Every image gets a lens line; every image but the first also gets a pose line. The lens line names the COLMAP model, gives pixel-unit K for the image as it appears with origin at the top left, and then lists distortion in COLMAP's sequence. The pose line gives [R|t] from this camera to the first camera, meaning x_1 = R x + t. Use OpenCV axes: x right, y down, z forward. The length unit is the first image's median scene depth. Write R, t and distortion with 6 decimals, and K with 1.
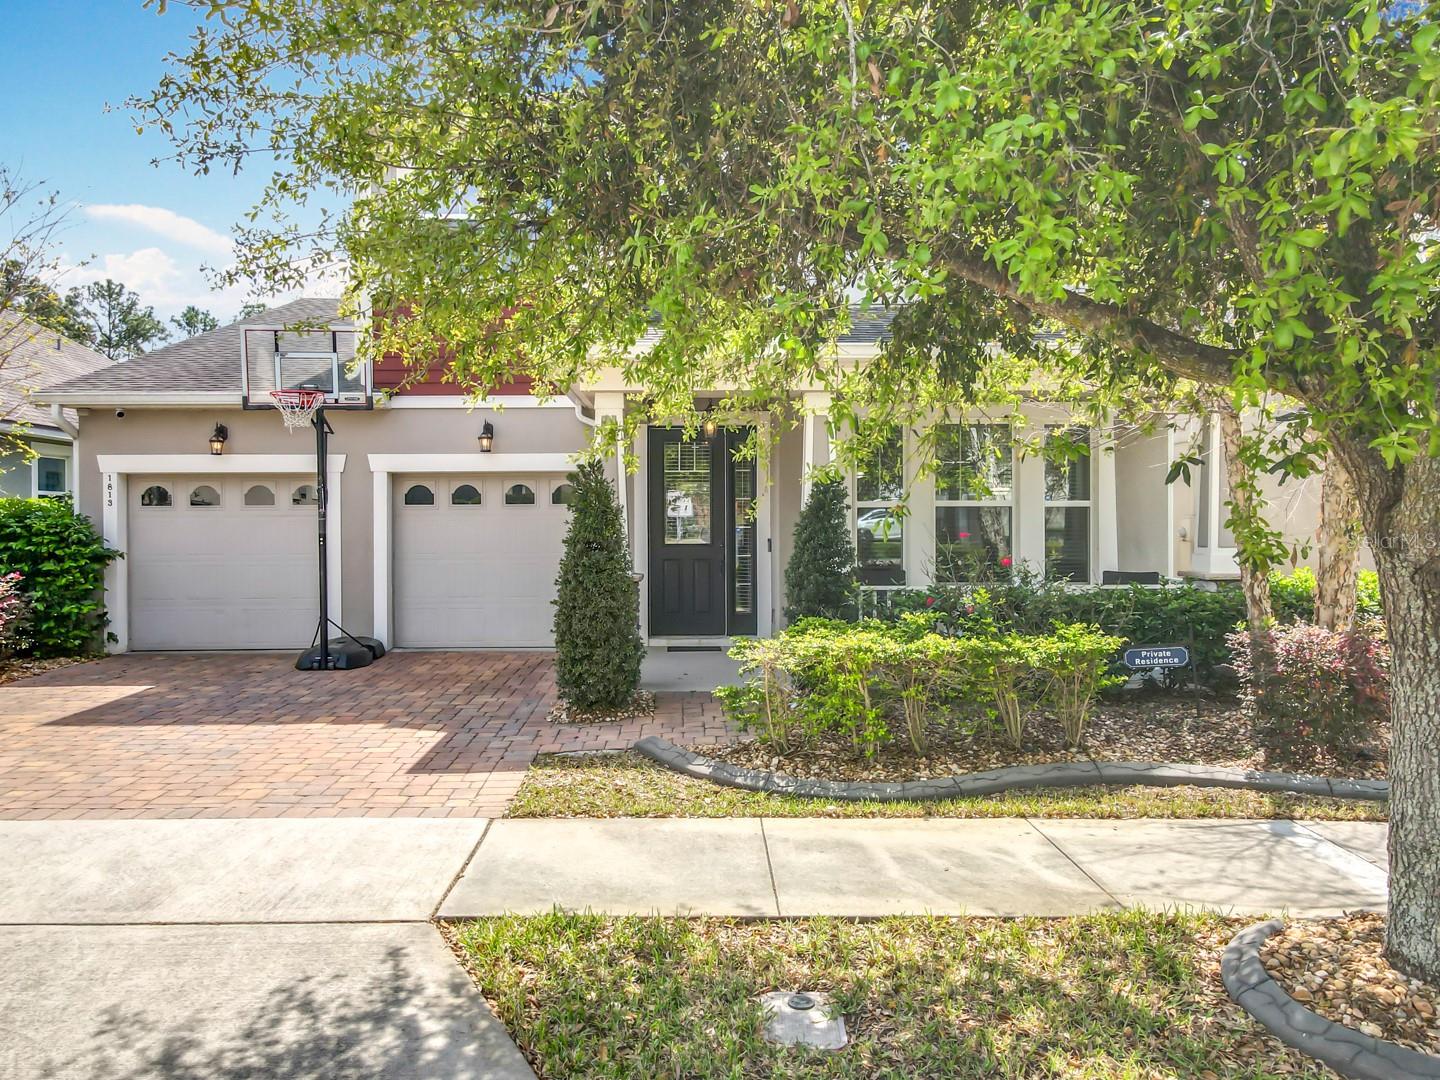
lens RADIAL K [[1095.2, 0, 731.4], [0, 1095.2, 543.7], [0, 0, 1]] dist [-0.000113, 0.063398]
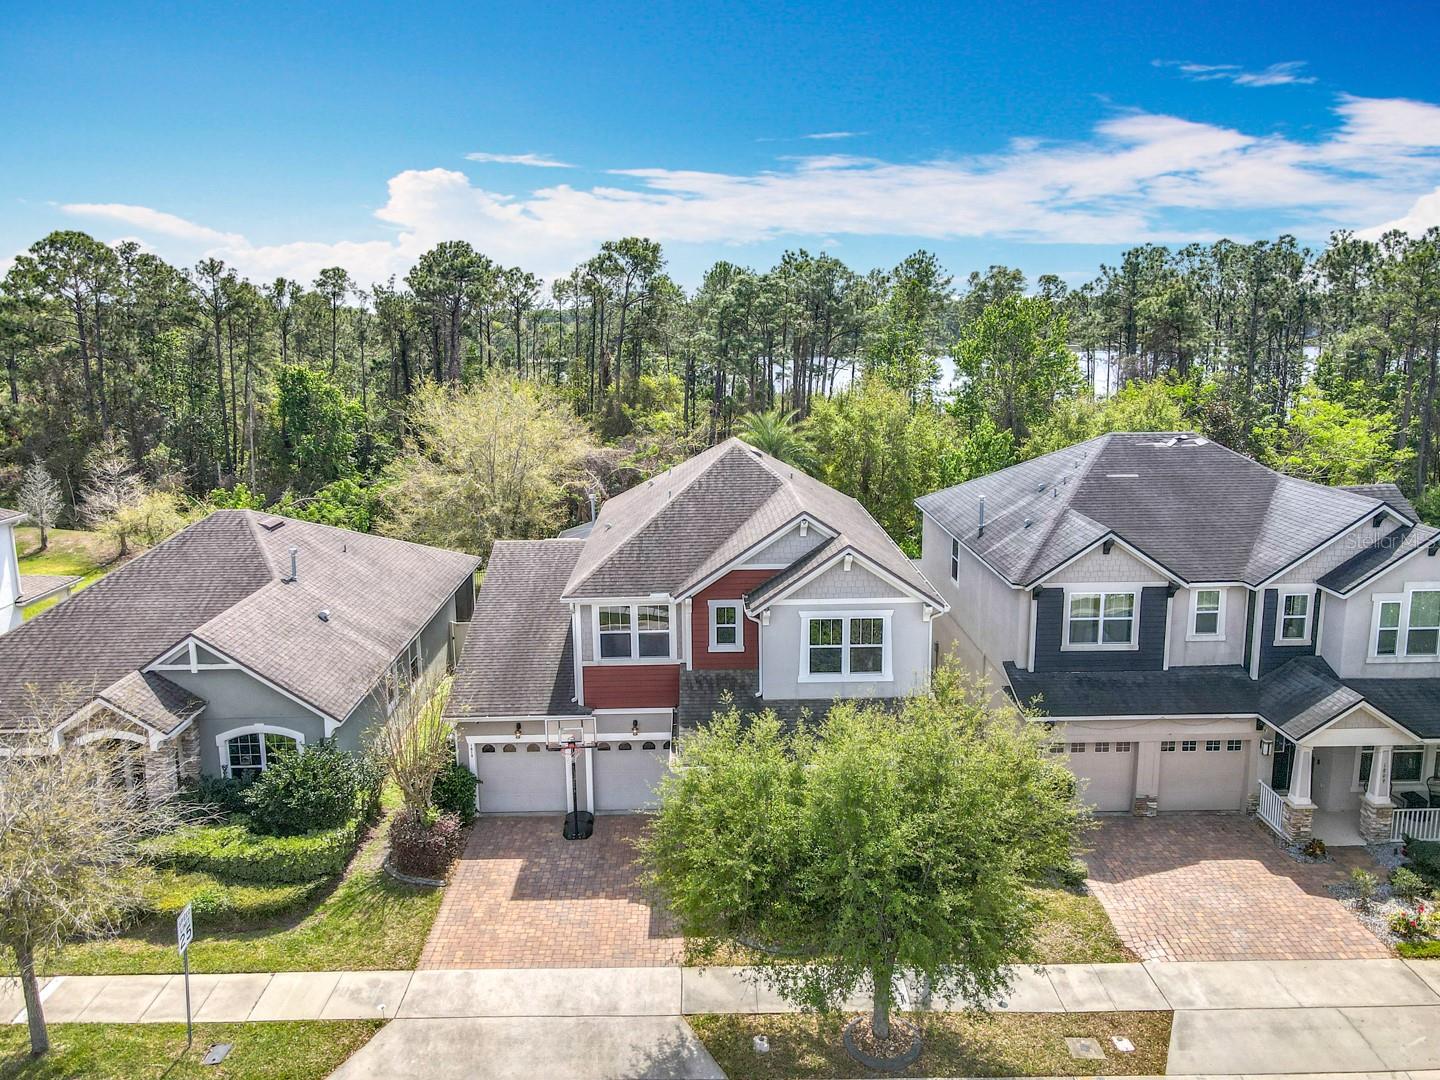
lens RADIAL K [[1060.8, 0, 720.0], [0, 1060.8, 540.0], [0, 0, 1]] dist [0.004358, 0.006810]
pose [[0.999852, -0.011416, -0.012845, -0.025277], [0.013614, 0.982324, 0.186695, -1.809354], [0.010486, -0.186843, 0.982334, -2.217390]]
